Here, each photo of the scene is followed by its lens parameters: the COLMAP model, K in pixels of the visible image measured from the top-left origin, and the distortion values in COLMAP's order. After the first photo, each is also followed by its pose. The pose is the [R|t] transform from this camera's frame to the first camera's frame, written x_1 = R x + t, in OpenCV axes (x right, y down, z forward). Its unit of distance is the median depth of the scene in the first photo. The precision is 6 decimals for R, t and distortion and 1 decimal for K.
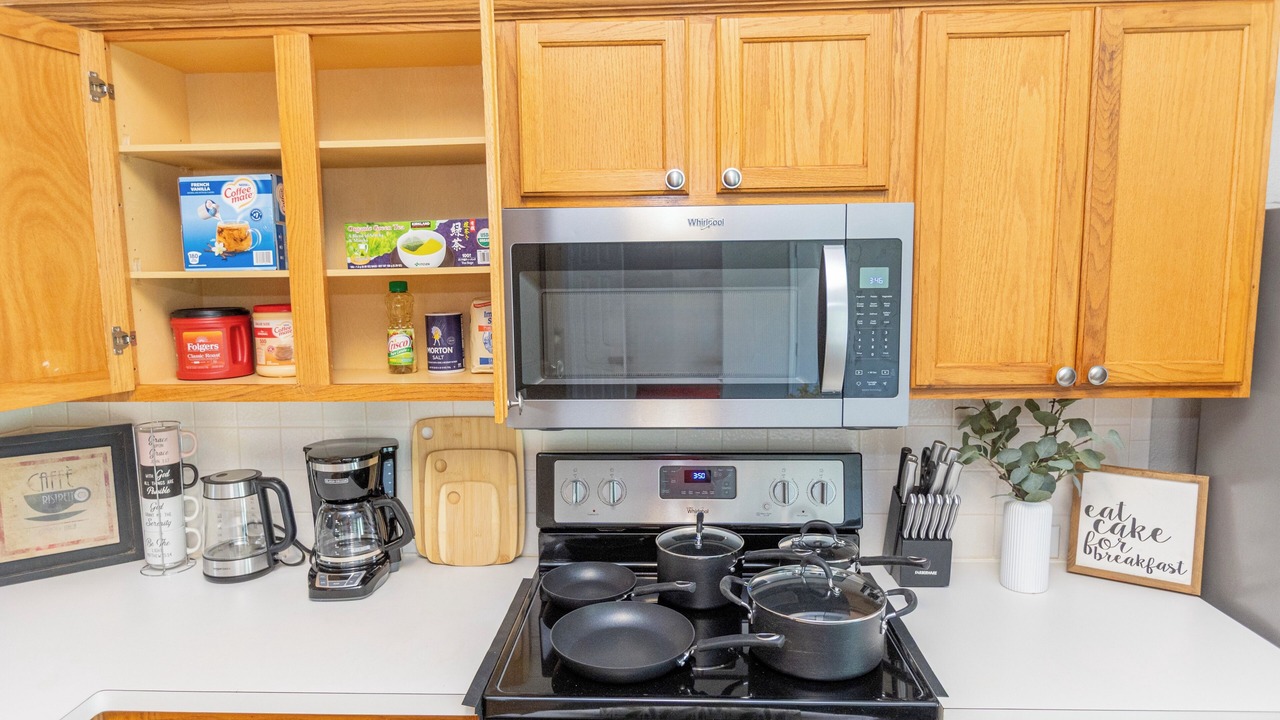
lens RADIAL K [[772.9, 0, 640.0], [0, 772.9, 360.0], [0, 0, 1]] dist [0.001925, 0.000879]
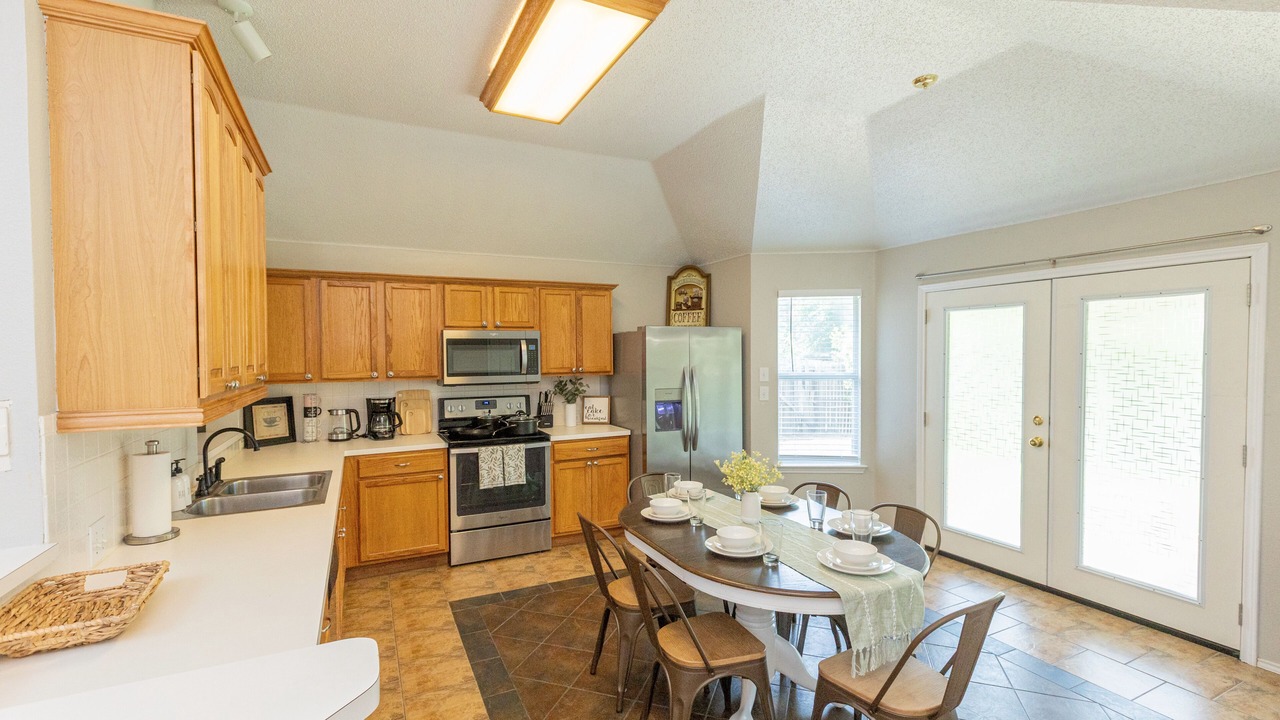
lens RADIAL K [[587.9, 0, 640.0], [0, 587.9, 360.0], [0, 0, 1]] dist [0.001404, 0.000233]
pose [[0.876746, -0.003539, 0.480941, -0.640968], [0.057934, 0.993469, -0.098303, 0.275039], [-0.477452, 0.114049, 0.871225, -1.835929]]
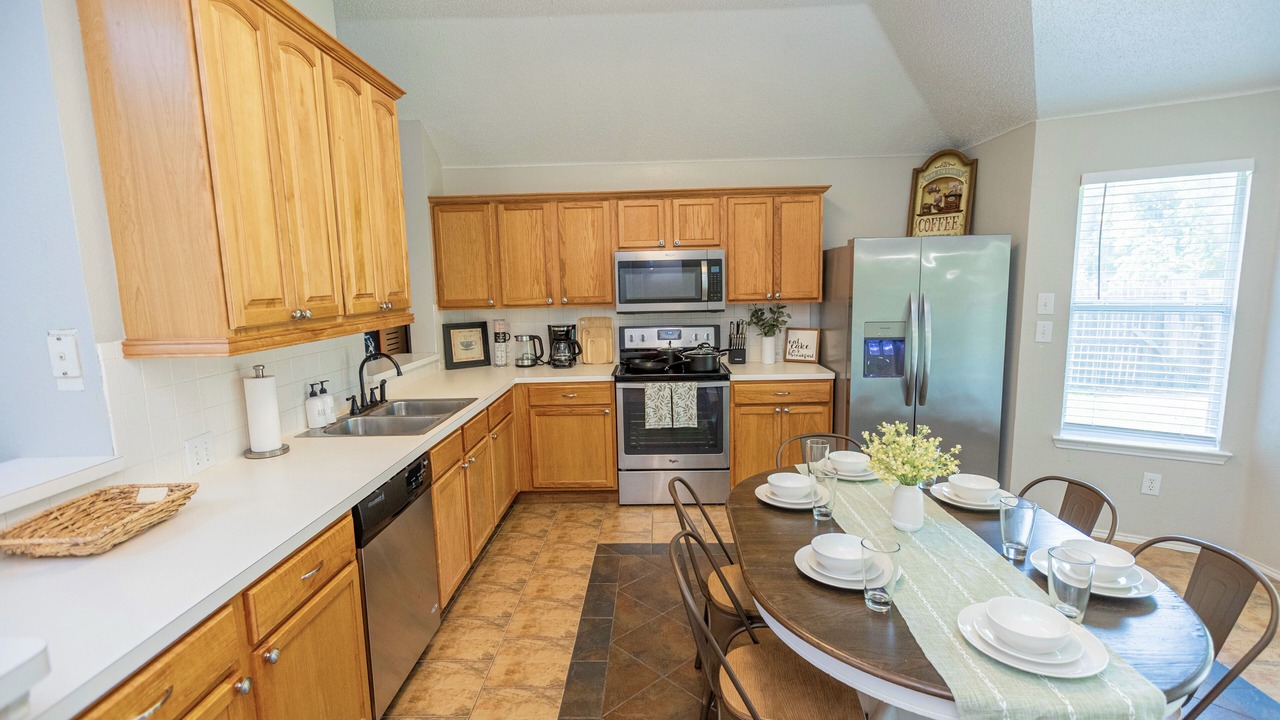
lens RADIAL K [[617.9, 0, 640.0], [0, 617.9, 360.0], [0, 0, 1]] dist [0.003636, 0.001518]
pose [[0.999890, -0.012478, 0.007983, -0.073390], [0.012396, 0.999870, 0.010318, 0.246148], [-0.008110, -0.010218, 0.999915, -1.653960]]
